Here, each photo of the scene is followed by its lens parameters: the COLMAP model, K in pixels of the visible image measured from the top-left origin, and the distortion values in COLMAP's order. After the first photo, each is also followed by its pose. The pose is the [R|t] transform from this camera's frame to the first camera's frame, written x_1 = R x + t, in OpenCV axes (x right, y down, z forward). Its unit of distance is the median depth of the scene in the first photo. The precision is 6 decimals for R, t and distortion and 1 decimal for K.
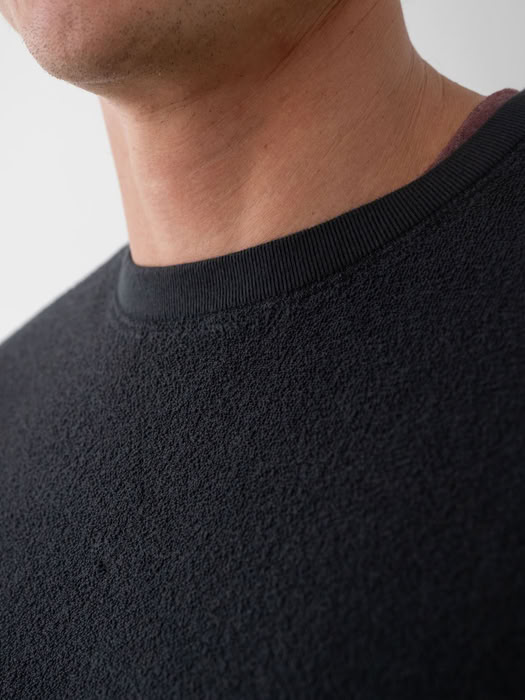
lens RADIAL K [[1007.3, 0, 261.8], [0, 1007.3, 351.3], [0, 0, 1]] dist [-0.012895, 0.000000]
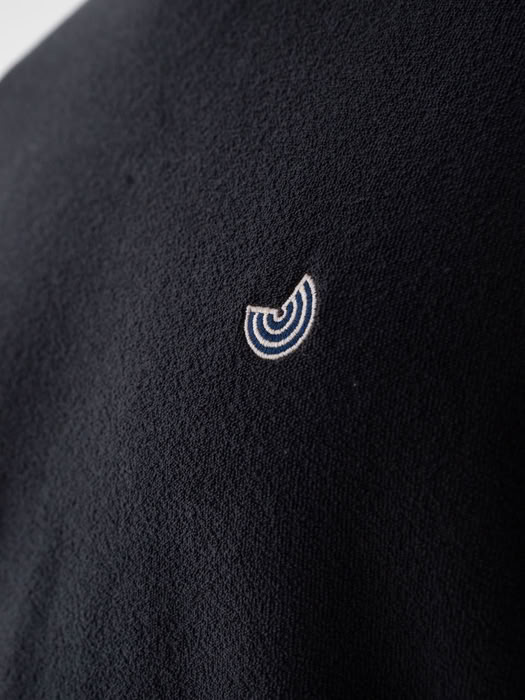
lens RADIAL K [[1007.3, 0, 263.2], [0, 1007.3, 348.7], [0, 0, 1]] dist [-0.012895, 0.000000]
pose [[0.998177, 0.022869, -0.055848, 0.081130], [-0.013976, 0.987858, 0.154728, 0.259786], [0.058708, -0.153666, 0.986377, -0.229608]]
